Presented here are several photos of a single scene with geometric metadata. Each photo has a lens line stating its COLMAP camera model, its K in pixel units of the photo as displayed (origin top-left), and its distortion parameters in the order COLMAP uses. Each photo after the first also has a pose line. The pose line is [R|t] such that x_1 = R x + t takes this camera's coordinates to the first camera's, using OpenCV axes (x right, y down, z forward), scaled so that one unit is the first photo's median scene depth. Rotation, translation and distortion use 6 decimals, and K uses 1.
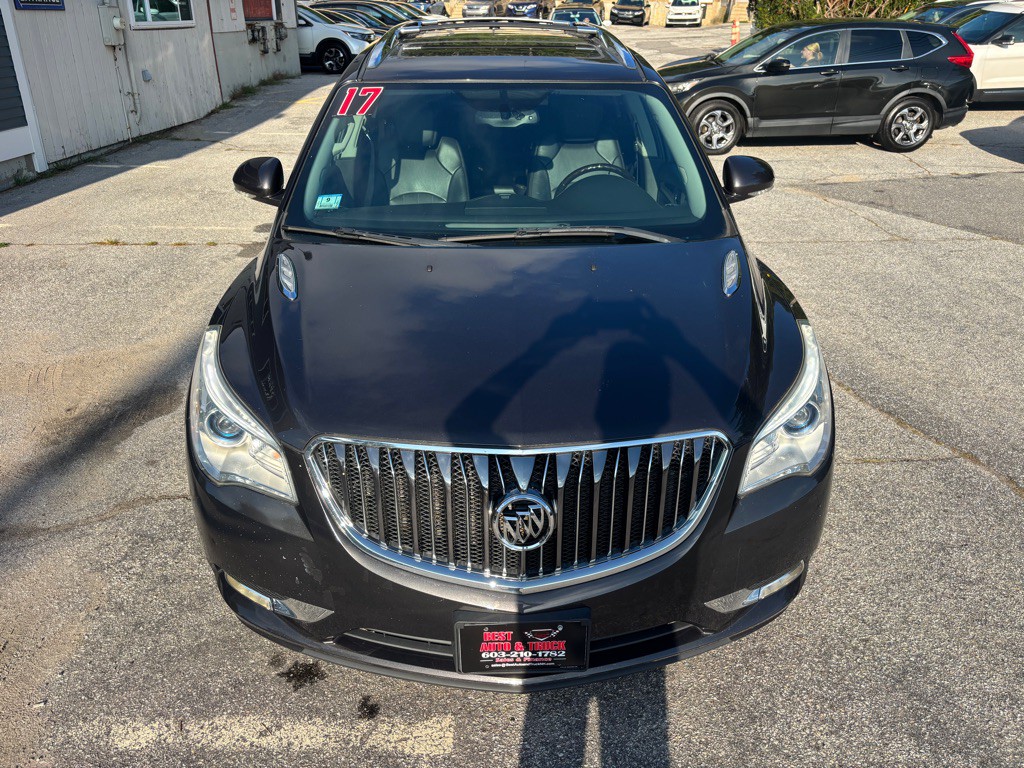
lens RADIAL K [[769.5, 0, 513.8], [0, 769.5, 388.9], [0, 0, 1]] dist [0.103148, -0.141678]
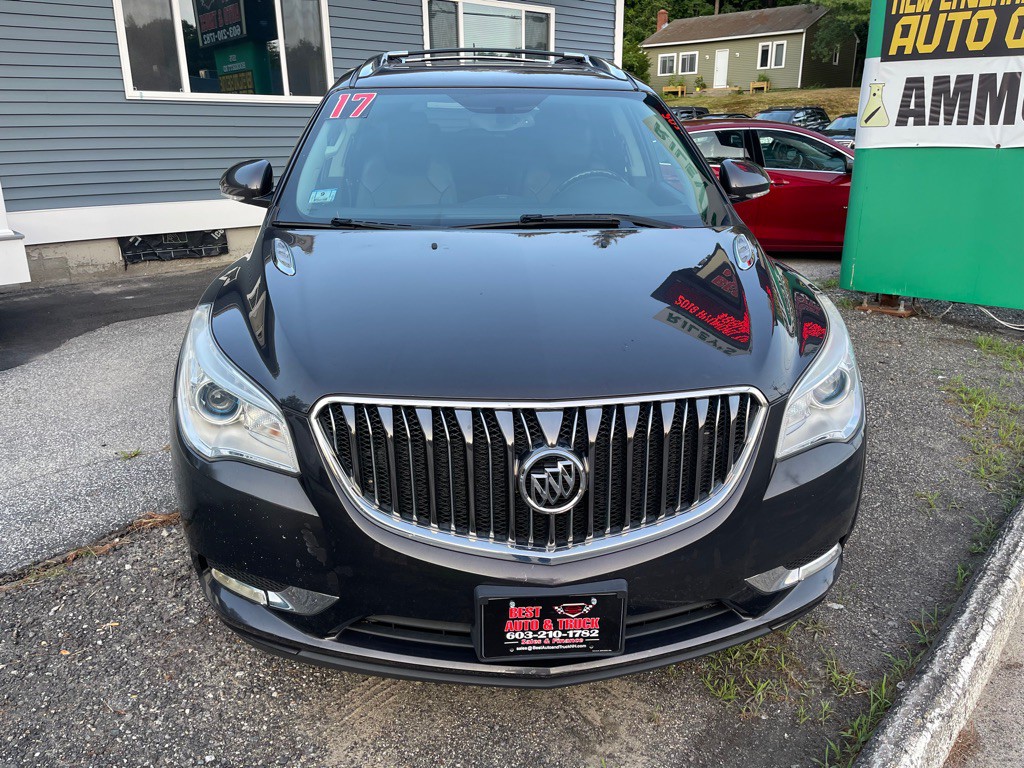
lens RADIAL K [[769.5, 0, 513.8], [0, 769.5, 388.9], [0, 0, 1]] dist [0.103148, -0.141678]
pose [[0.999034, -0.012394, 0.042151, -0.066318], [0.016449, 0.995123, -0.097266, 0.143218], [-0.040740, 0.097865, 0.994365, 0.075945]]
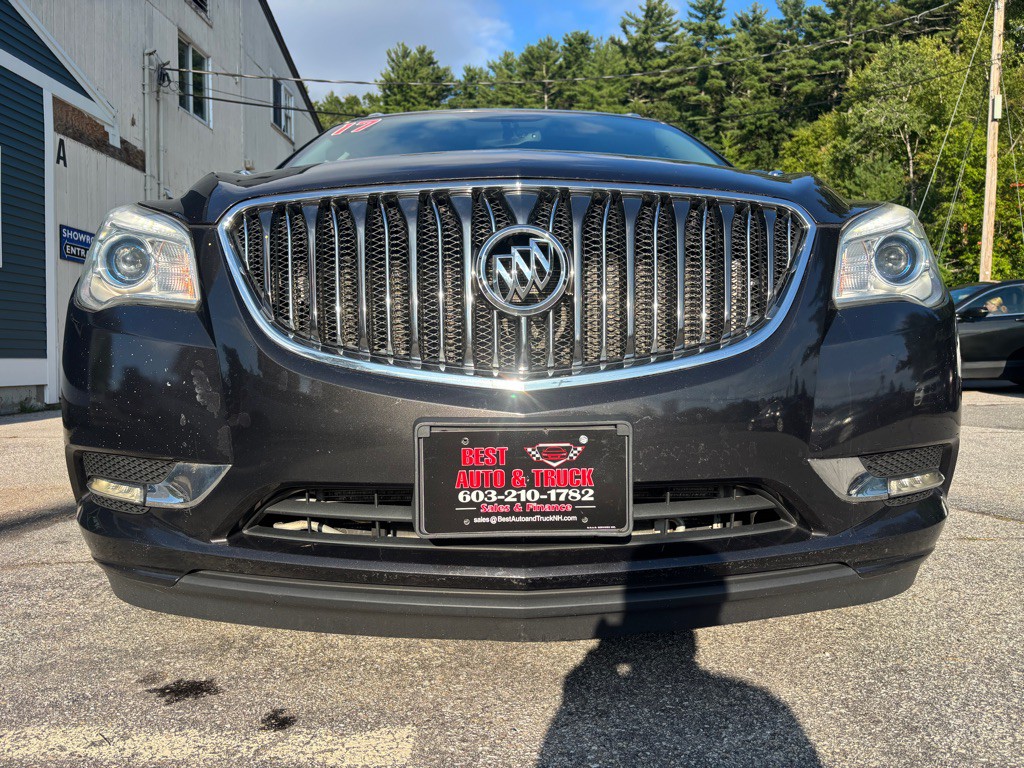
lens RADIAL K [[766.7, 0, 512.0], [0, 766.7, 384.0], [0, 0, 1]] dist [0.100836, -0.114945]
pose [[0.999840, -0.008531, -0.015706, 0.011722], [0.001424, 0.913975, -0.405767, 0.503252], [0.017816, 0.405680, 0.913841, 0.402934]]
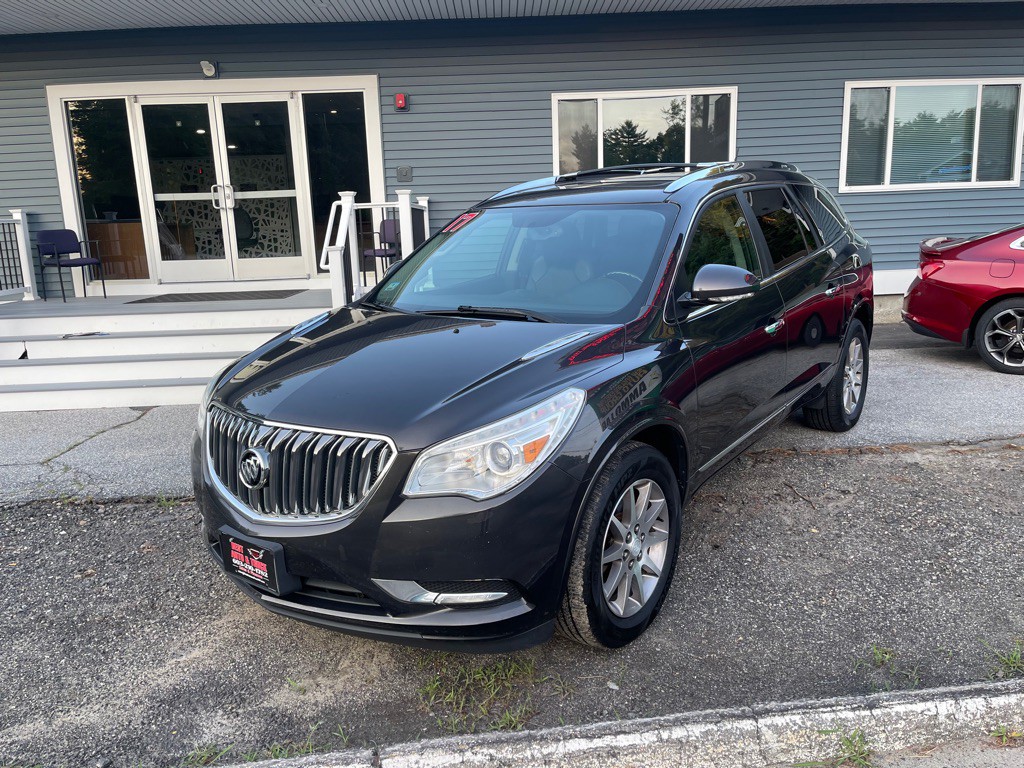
lens RADIAL K [[769.5, 0, 513.8], [0, 769.5, 388.9], [0, 0, 1]] dist [0.103148, -0.141678]
pose [[0.769089, 0.112598, -0.629146, 1.236585], [-0.230598, 0.966943, -0.108838, 0.068141], [0.596093, 0.228786, 0.769630, 0.113588]]
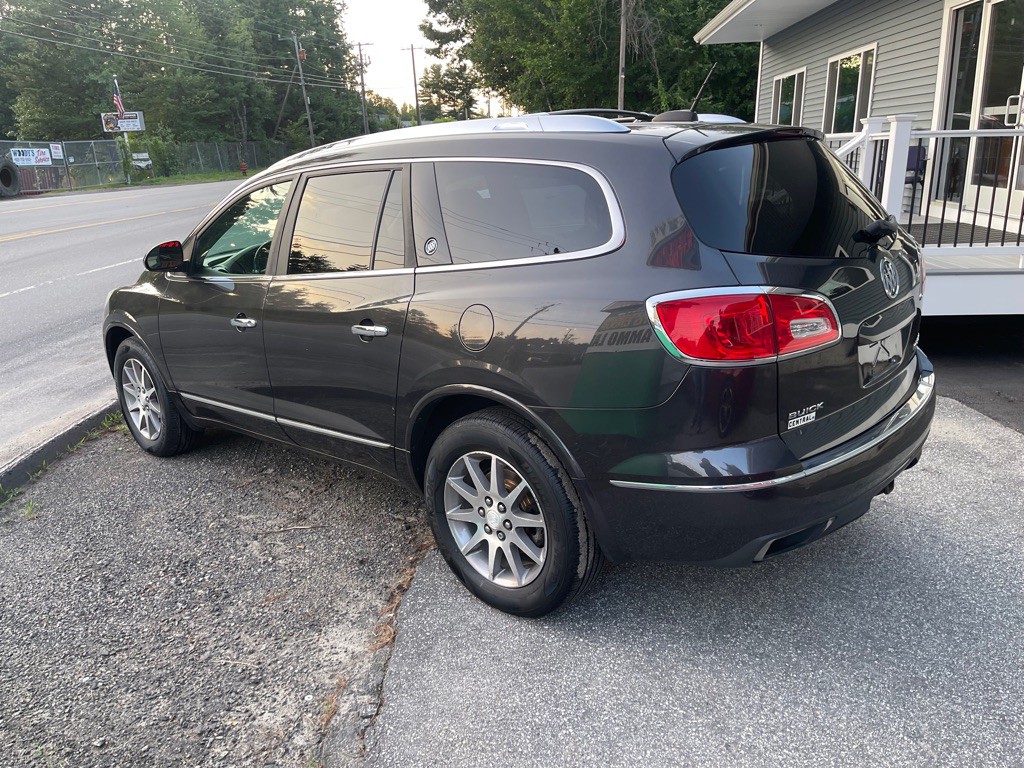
lens RADIAL K [[769.5, 0, 513.8], [0, 769.5, 388.9], [0, 0, 1]] dist [0.103148, -0.141678]
pose [[-0.710034, 0.232452, -0.664694, 1.321116], [-0.253425, 0.796338, 0.549201, -1.563960], [0.656984, 0.558401, -0.506518, 3.536655]]
